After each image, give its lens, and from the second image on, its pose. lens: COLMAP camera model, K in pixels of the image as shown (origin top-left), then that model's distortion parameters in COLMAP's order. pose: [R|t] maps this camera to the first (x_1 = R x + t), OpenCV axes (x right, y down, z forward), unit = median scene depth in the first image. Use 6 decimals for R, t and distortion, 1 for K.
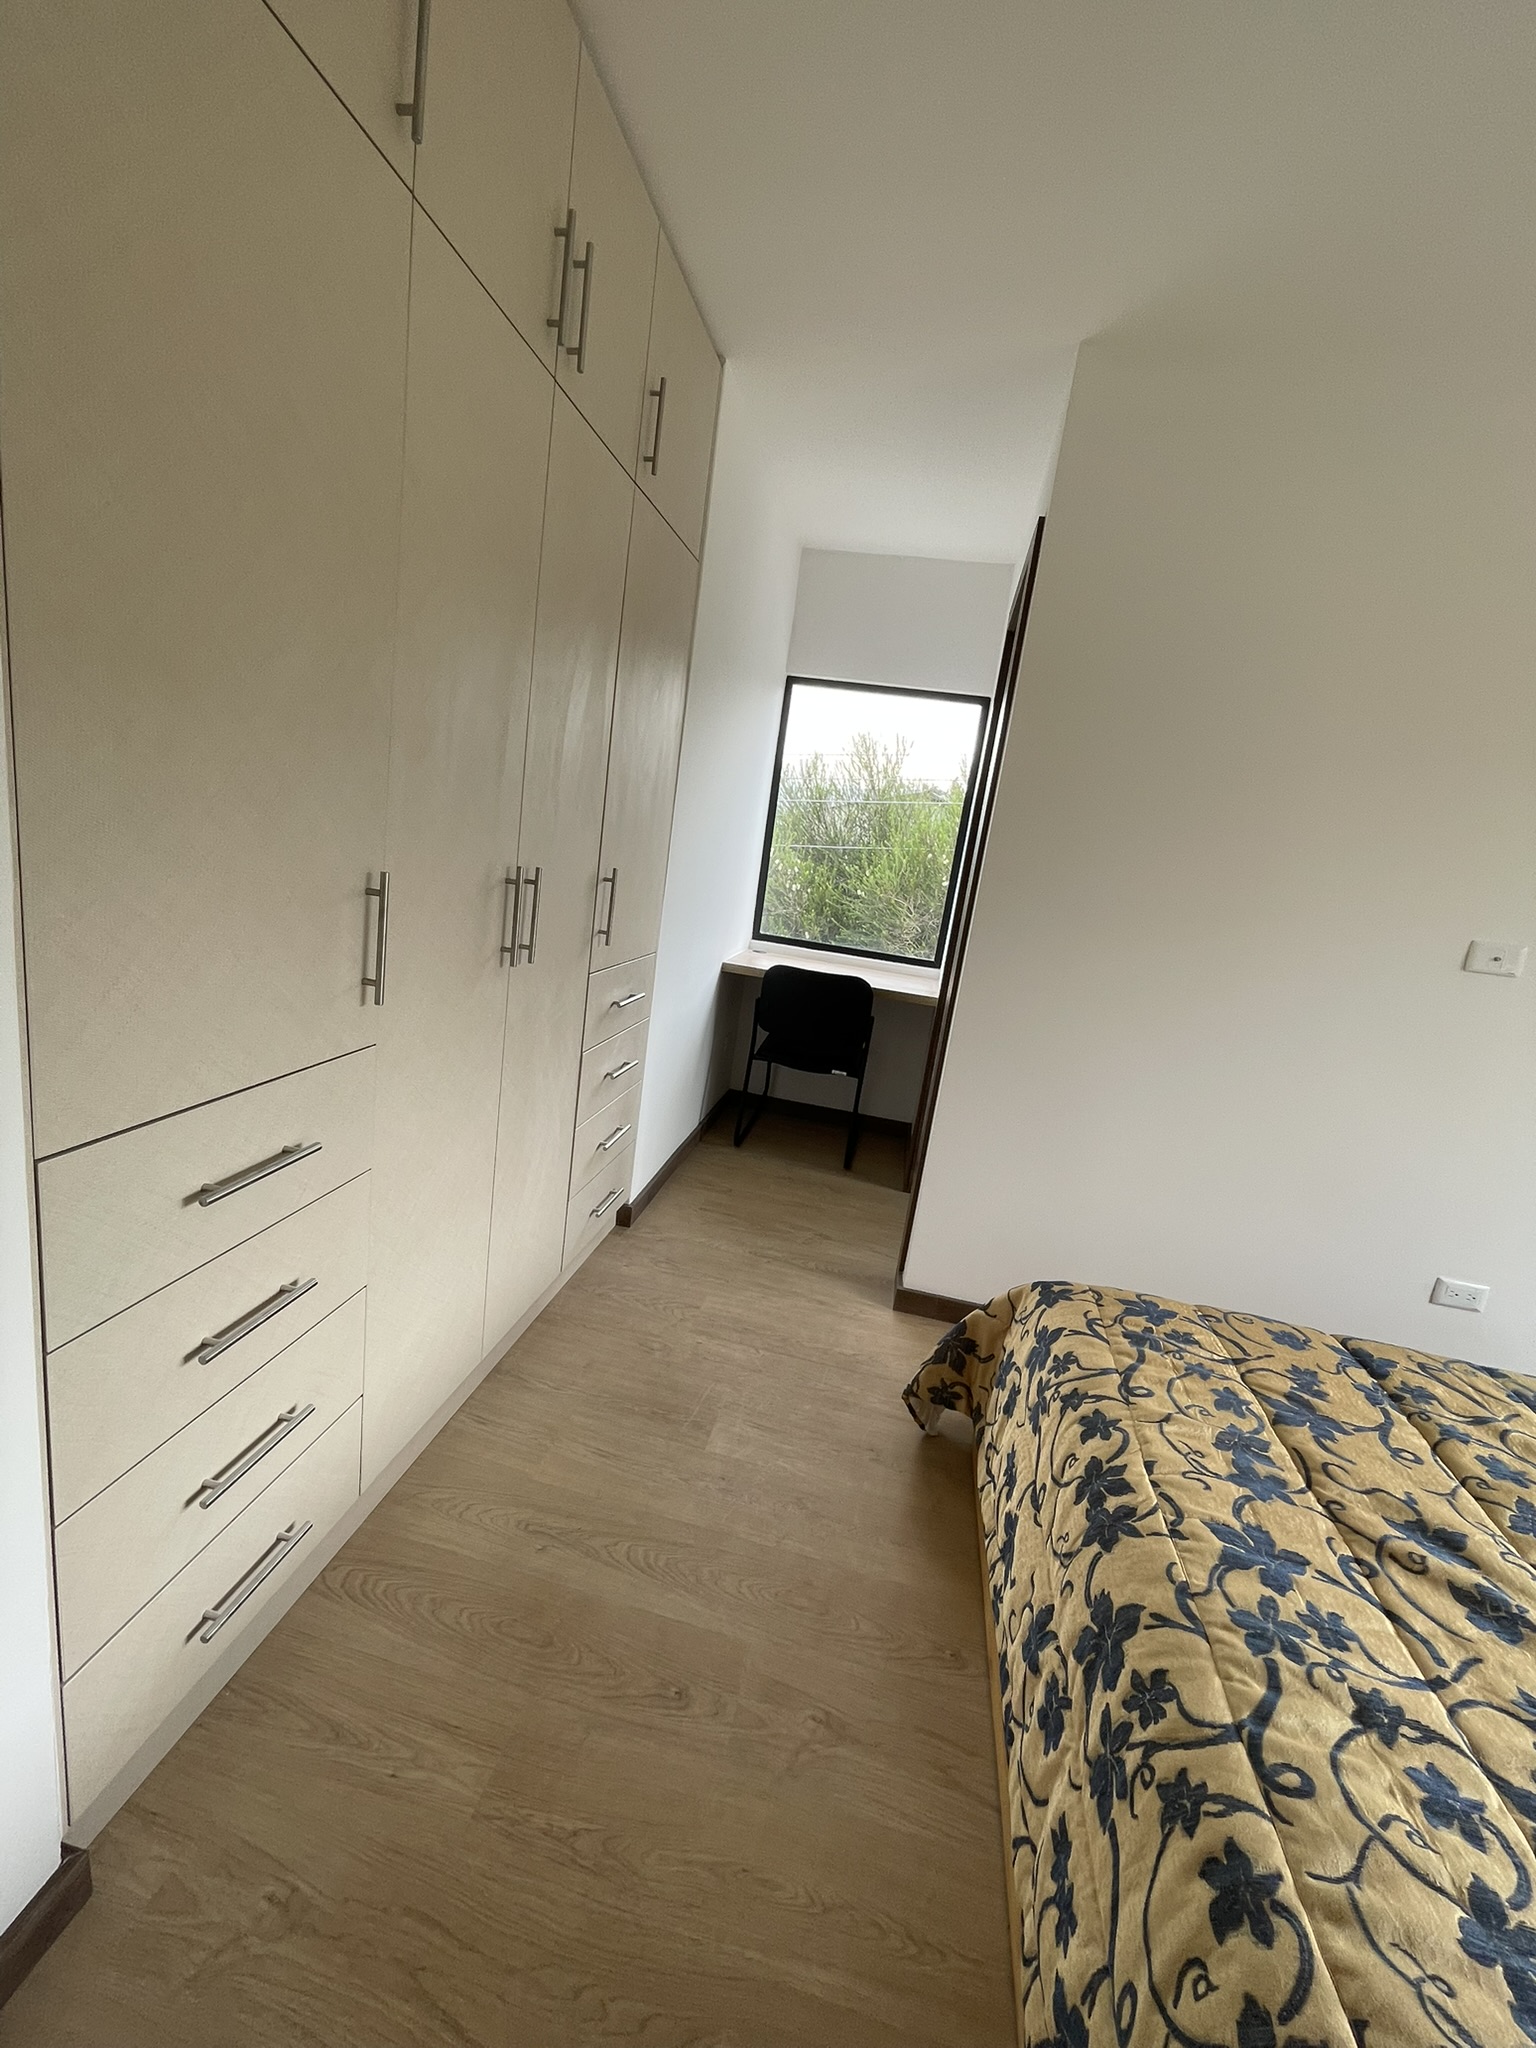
lens RADIAL K [[835.9, 0, 766.1], [0, 835.9, 1017.1], [0, 0, 1]] dist [-0.001037, 0.000333]
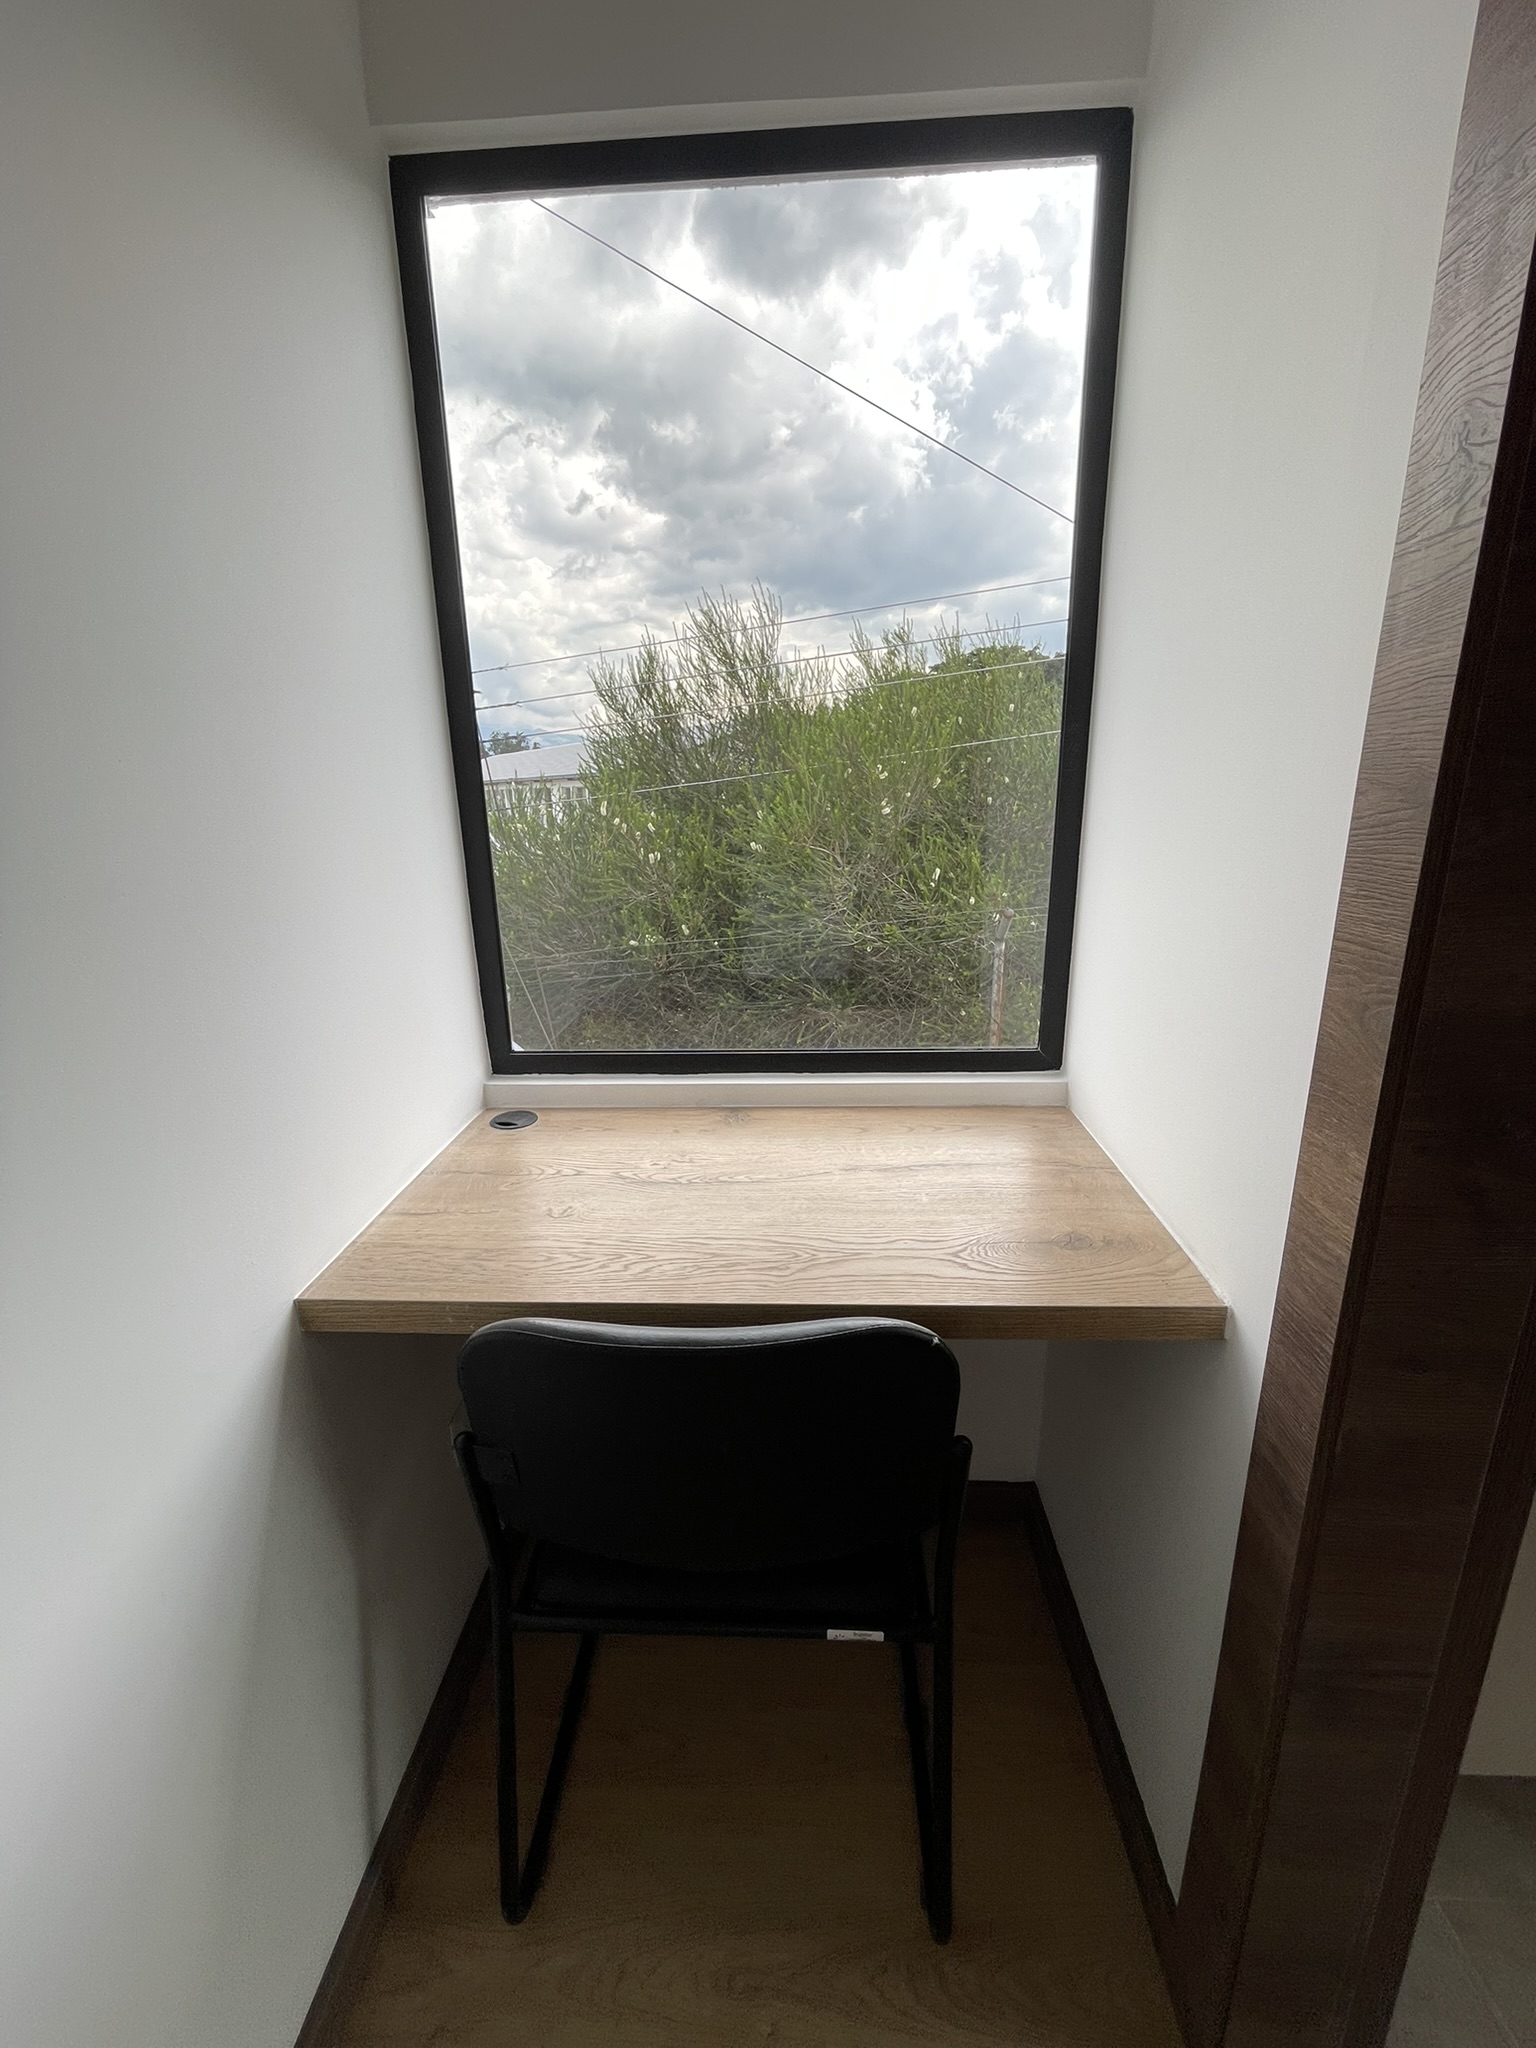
lens RADIAL K [[835.9, 0, 766.1], [0, 835.9, 1017.1], [0, 0, 1]] dist [-0.001037, 0.000333]
pose [[0.976944, -0.190723, 0.095947, 0.090864], [0.184412, 0.980288, 0.070911, -0.173680], [-0.107580, -0.051582, 0.992857, 0.954146]]
